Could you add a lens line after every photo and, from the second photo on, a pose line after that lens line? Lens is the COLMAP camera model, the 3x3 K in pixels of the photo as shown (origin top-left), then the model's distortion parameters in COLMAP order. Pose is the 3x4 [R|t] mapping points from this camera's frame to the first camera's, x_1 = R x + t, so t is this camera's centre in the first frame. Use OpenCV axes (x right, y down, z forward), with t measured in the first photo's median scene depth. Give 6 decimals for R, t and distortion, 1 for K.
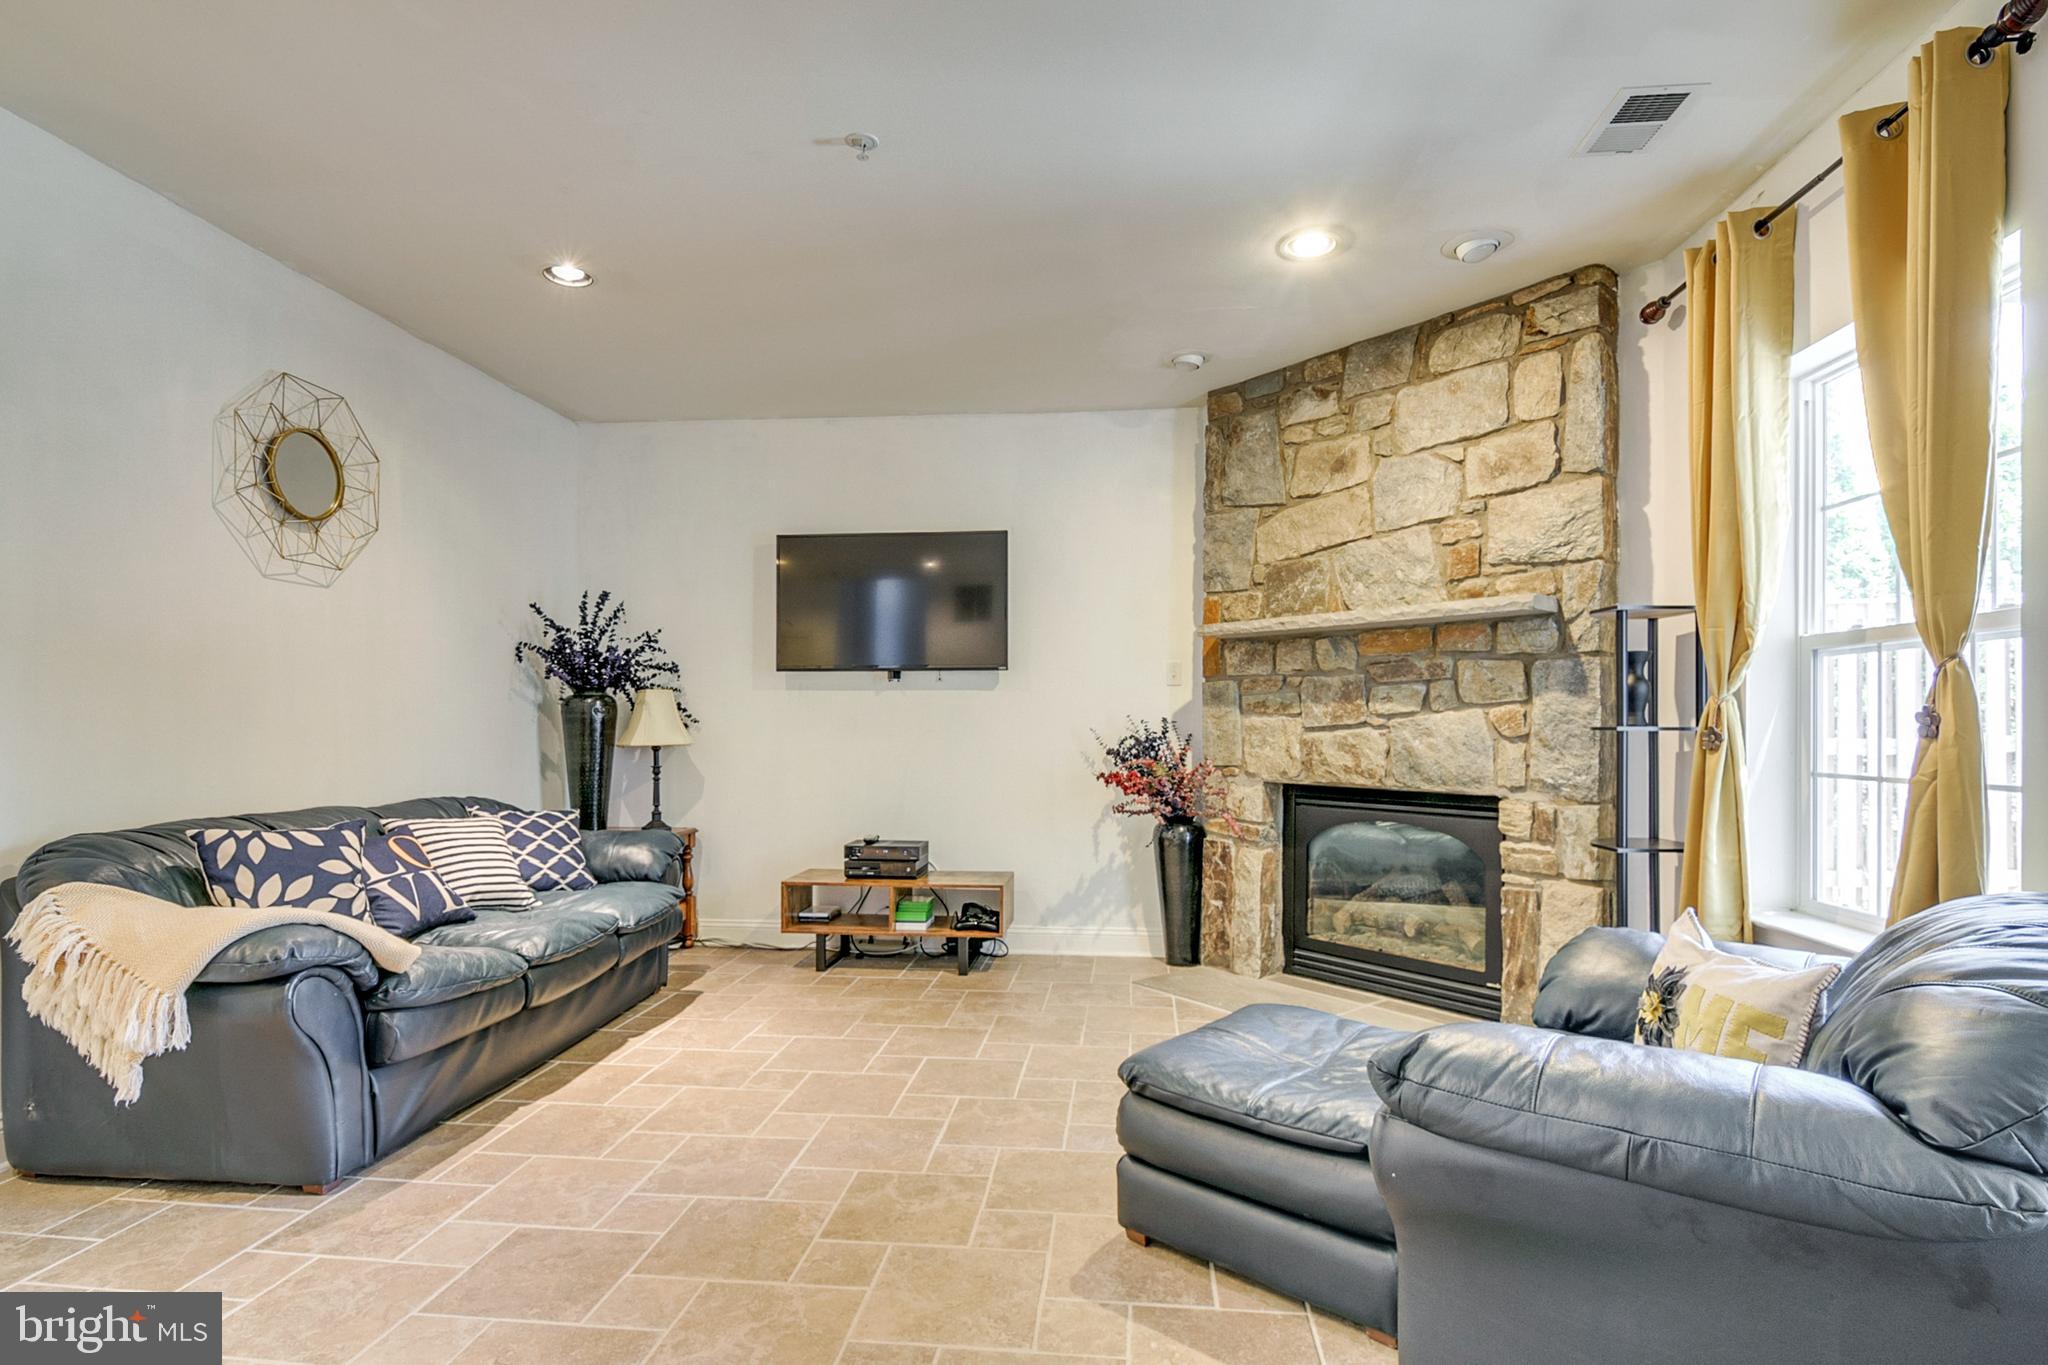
lens RADIAL K [[1004.7, 0, 1047.5], [0, 1004.7, 738.5], [0, 0, 1]] dist [0.017285, -0.025131]
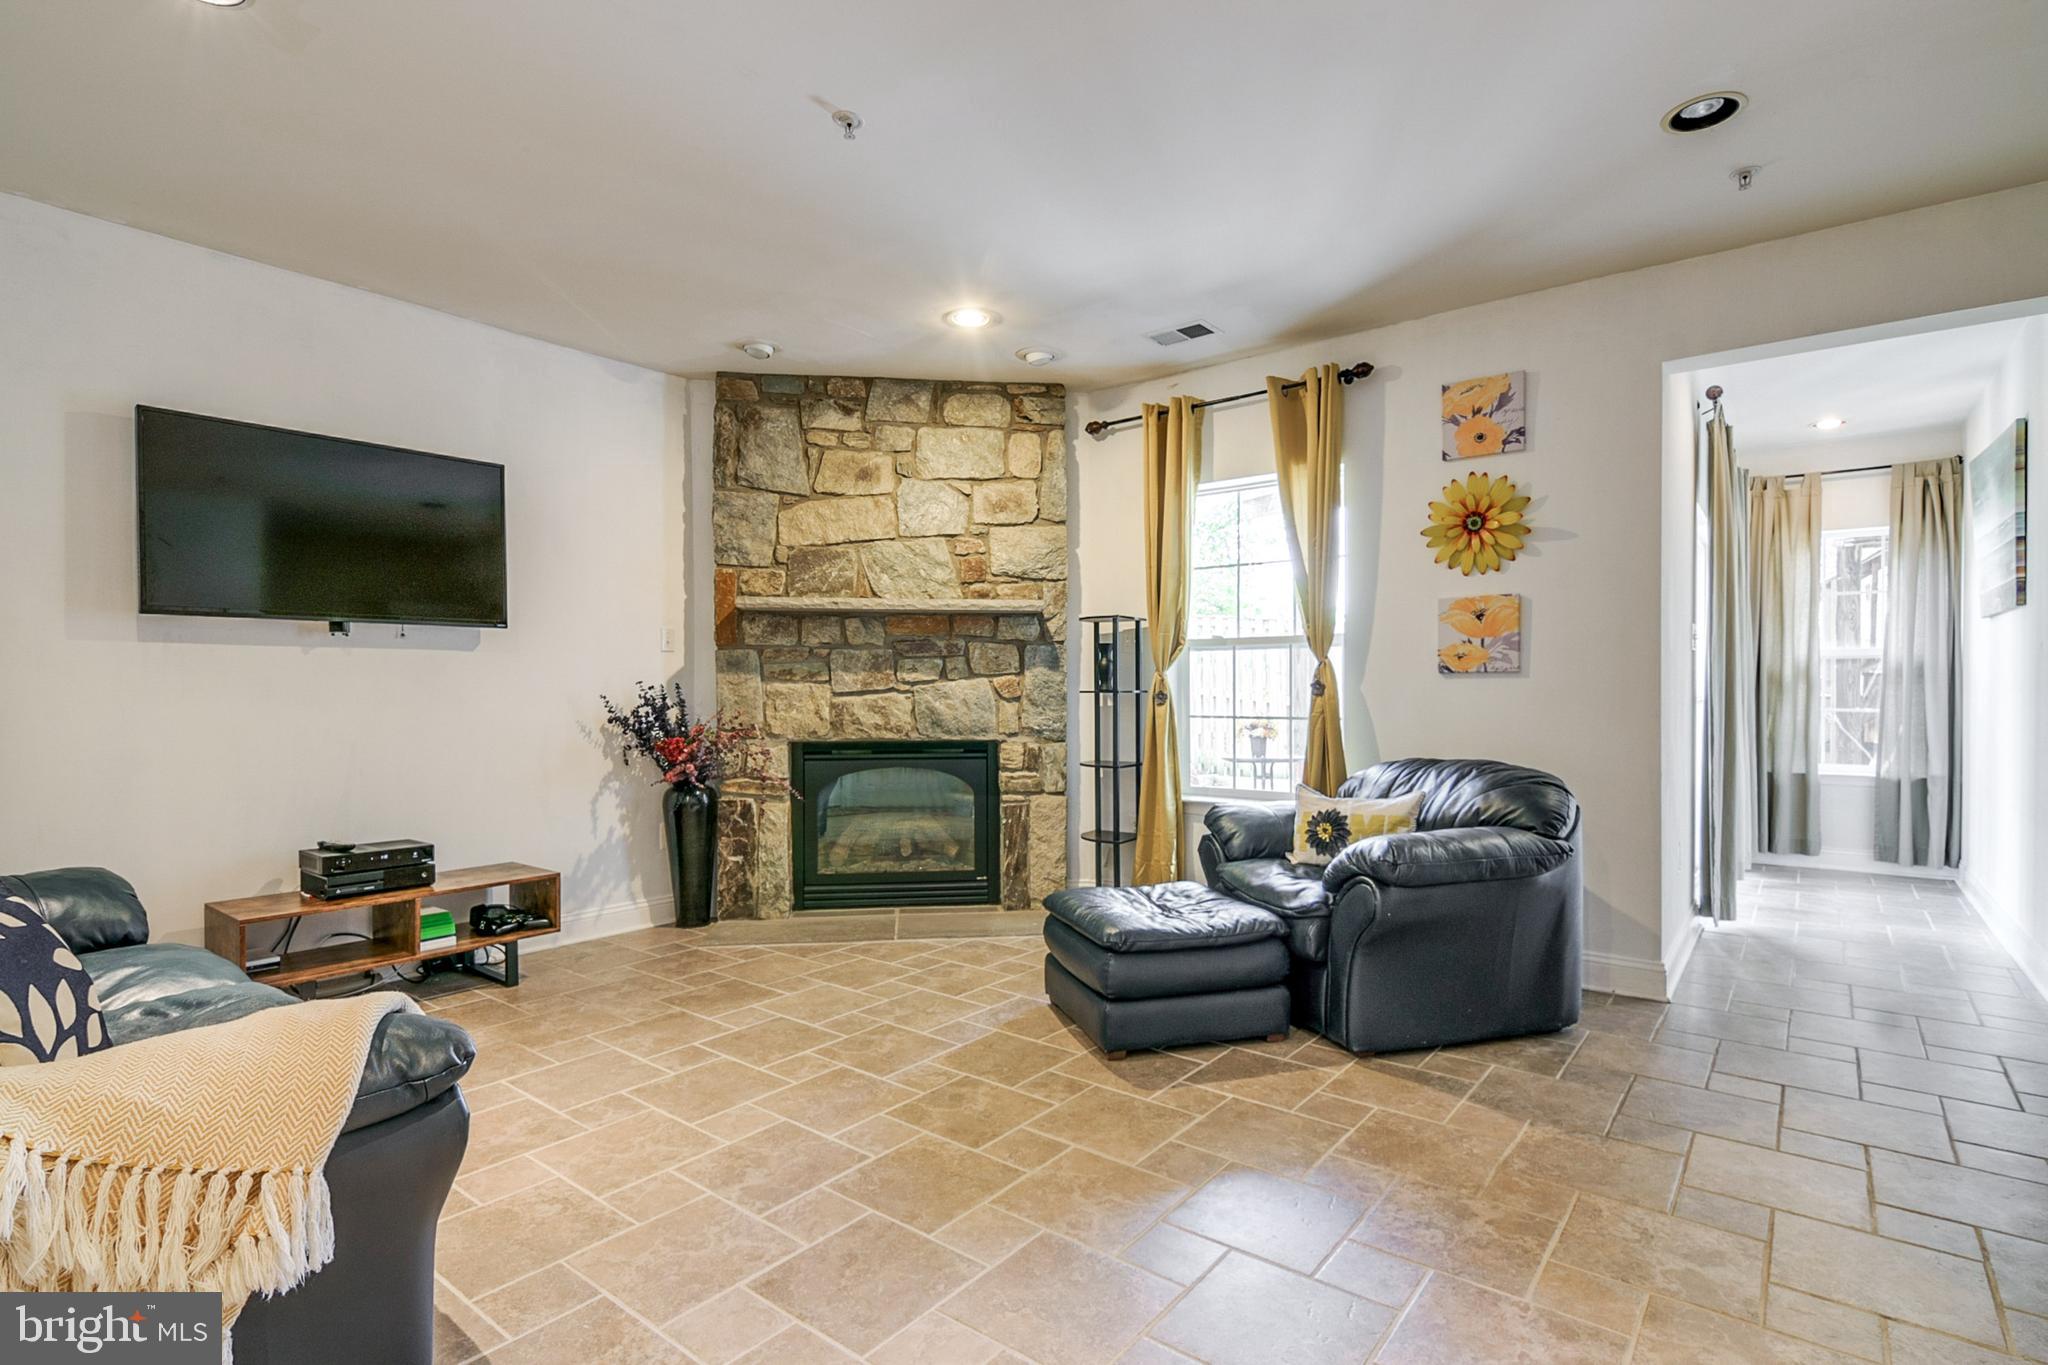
lens RADIAL K [[982.0, 0, 1040.2], [0, 982.0, 719.9], [0, 0, 1]] dist [0.024938, -0.012940]
pose [[0.540954, -0.029545, 0.840533, -0.597000], [0.015716, 0.999563, 0.025020, -0.004465], [-0.840906, -0.000324, 0.541182, 0.187645]]
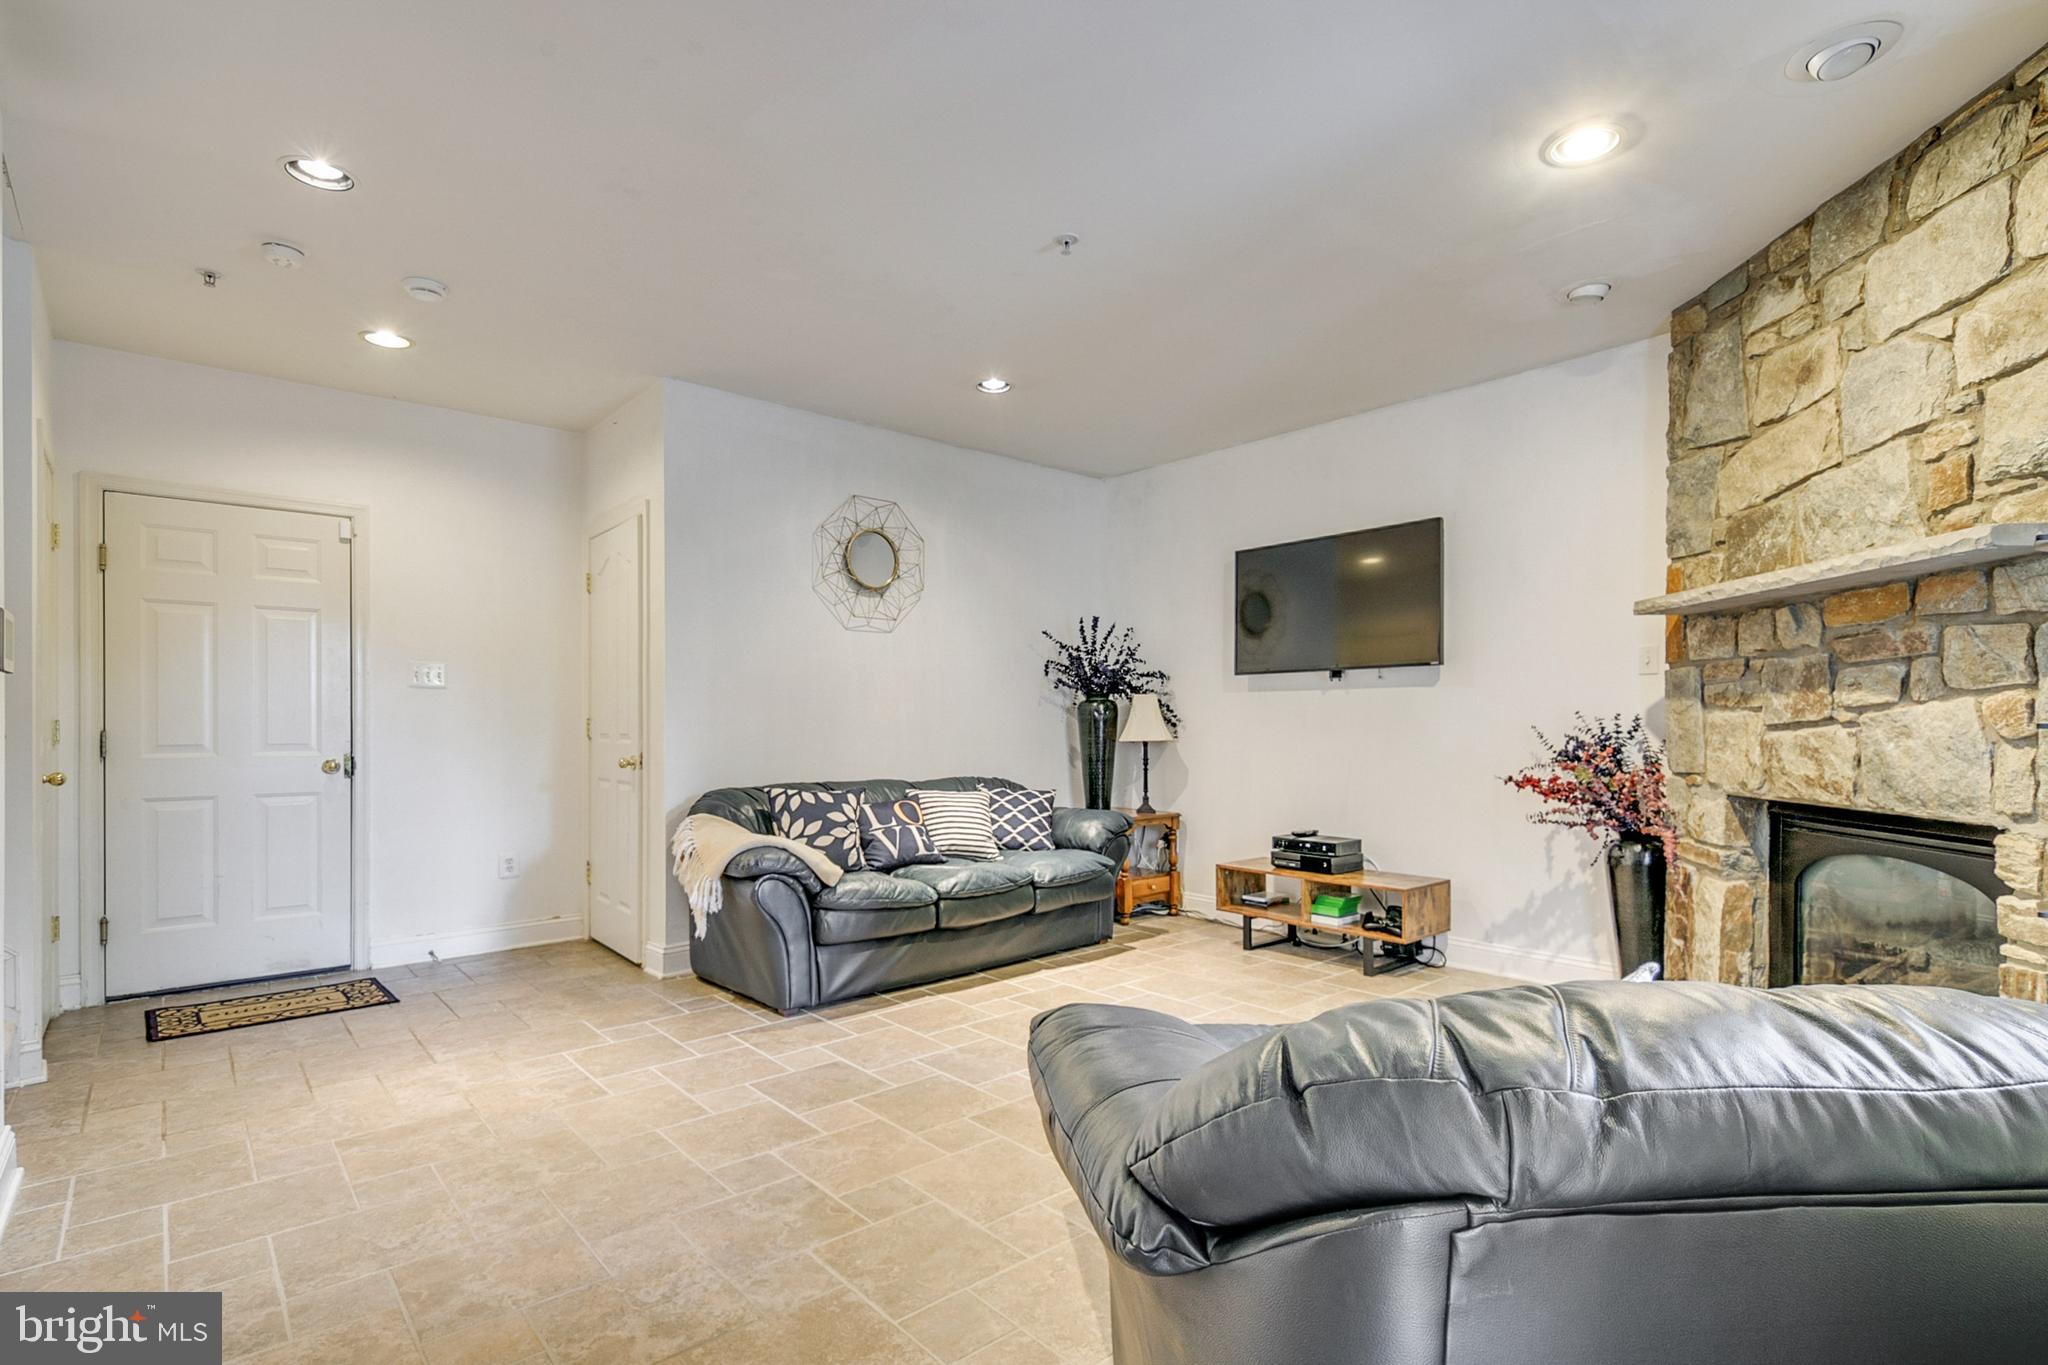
lens RADIAL K [[999.8, 0, 1039.0], [0, 999.8, 740.0], [0, 0, 1]] dist [0.014652, -0.009842]
pose [[0.724223, 0.008192, -0.689517, 0.396901], [-0.005924, 0.999966, 0.005658, -0.000688], [0.689541, -0.000013, 0.724247, 0.068366]]
